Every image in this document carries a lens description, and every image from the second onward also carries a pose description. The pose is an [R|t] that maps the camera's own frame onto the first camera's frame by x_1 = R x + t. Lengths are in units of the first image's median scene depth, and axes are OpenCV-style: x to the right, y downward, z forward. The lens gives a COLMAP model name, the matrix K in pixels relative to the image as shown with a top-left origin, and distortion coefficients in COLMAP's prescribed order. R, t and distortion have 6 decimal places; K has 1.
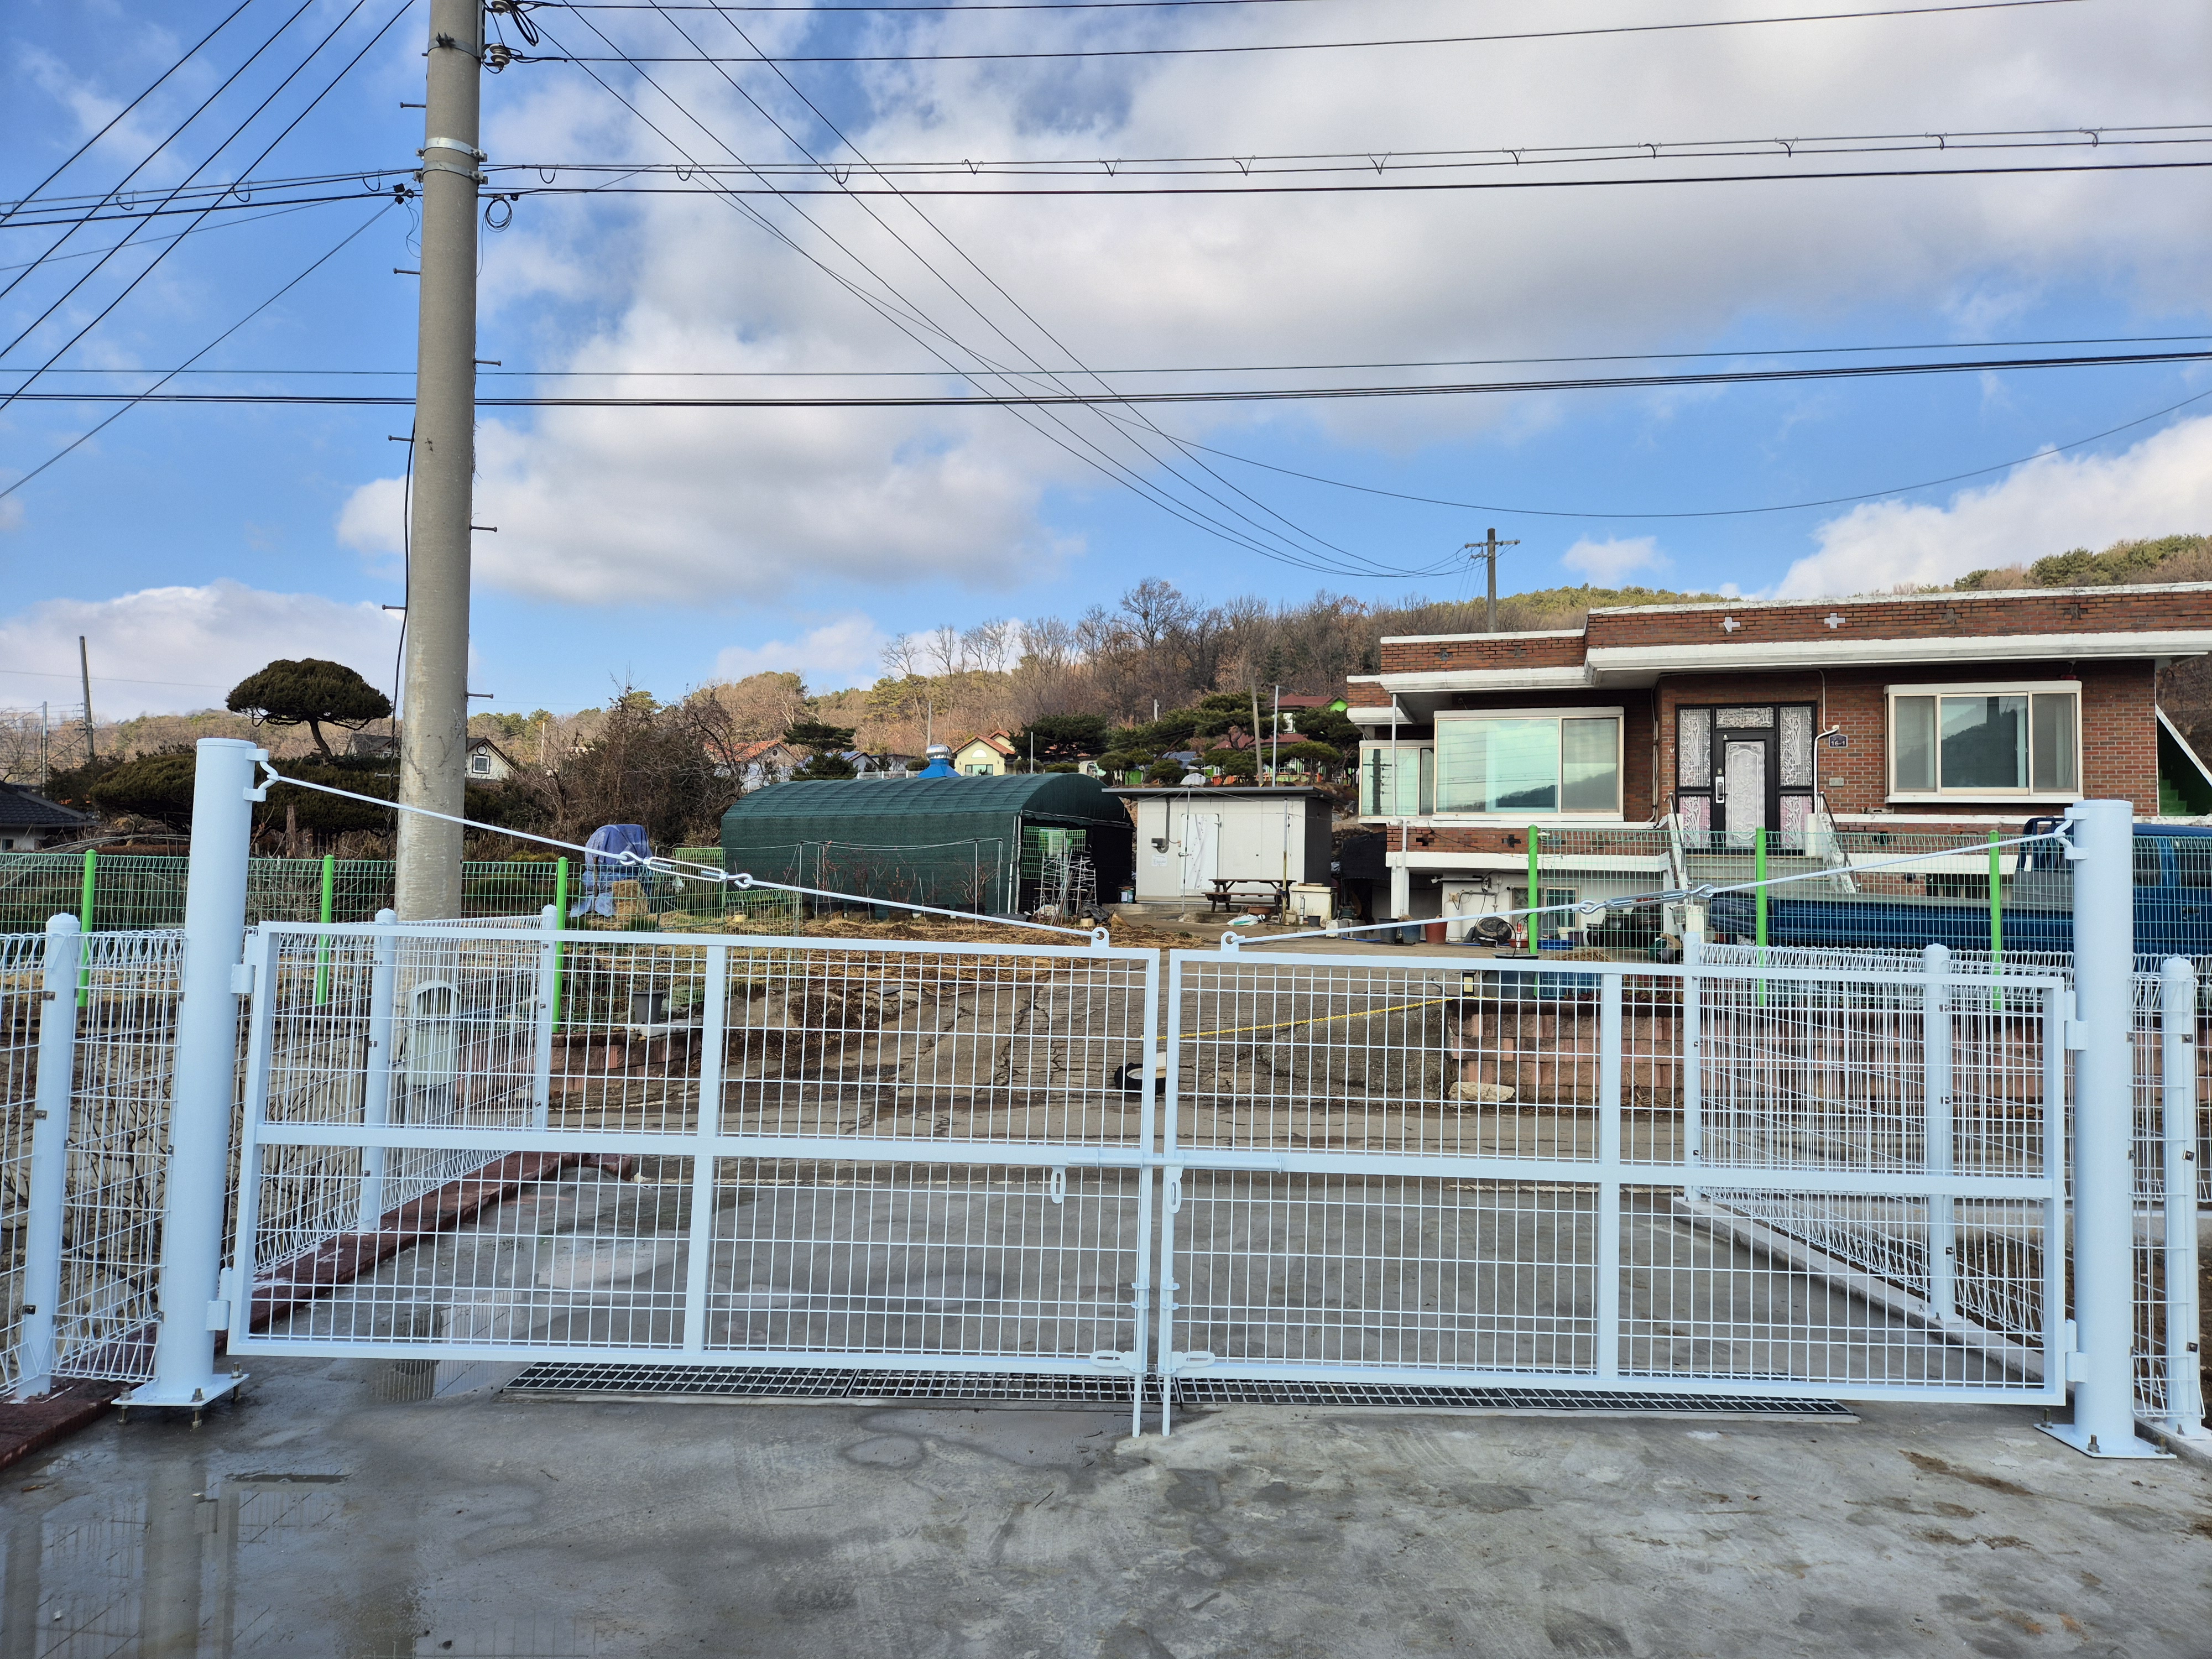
lens RADIAL K [[1461.8, 0, 1114.4], [0, 1461.8, 815.8], [0, 0, 1]] dist [0.082529, -0.070441]
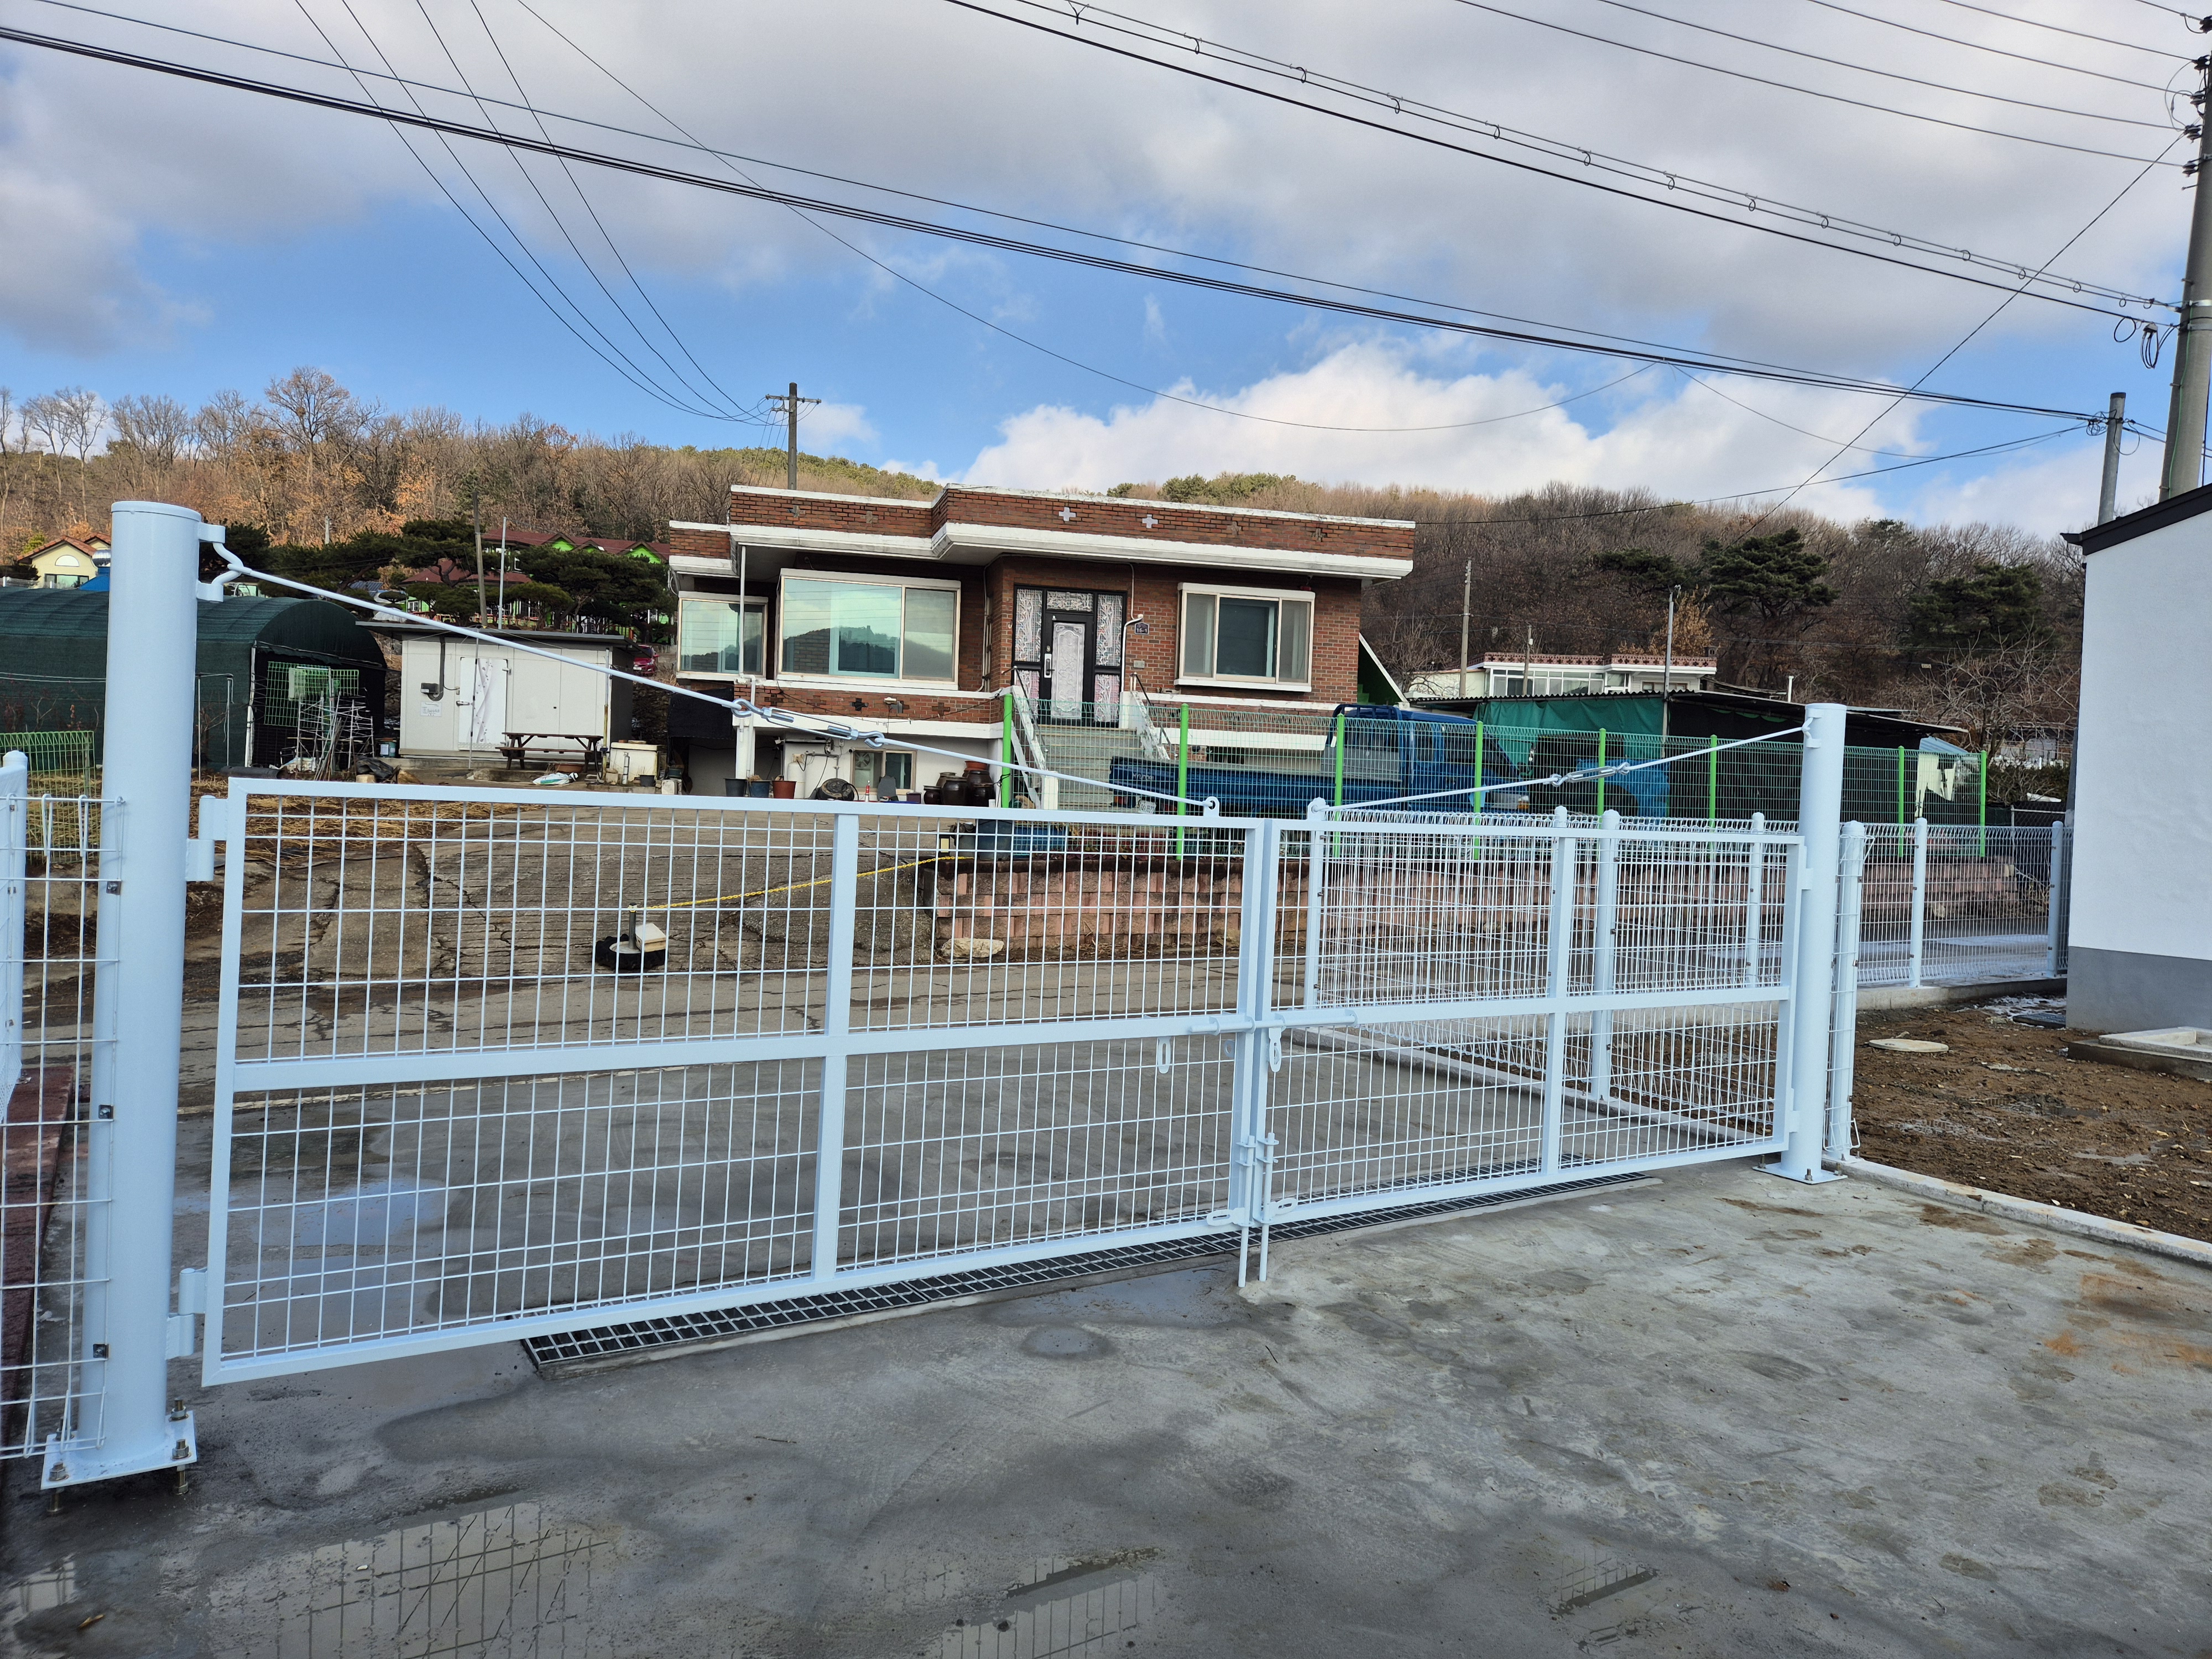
lens RADIAL K [[1461.8, 0, 1114.4], [0, 1461.8, 815.8], [0, 0, 1]] dist [0.082529, -0.070441]
pose [[0.853156, -0.000659, 0.521655, -0.117427], [-0.049070, 0.995464, 0.081511, 0.002485], [-0.519342, -0.095140, 0.849254, 0.039975]]
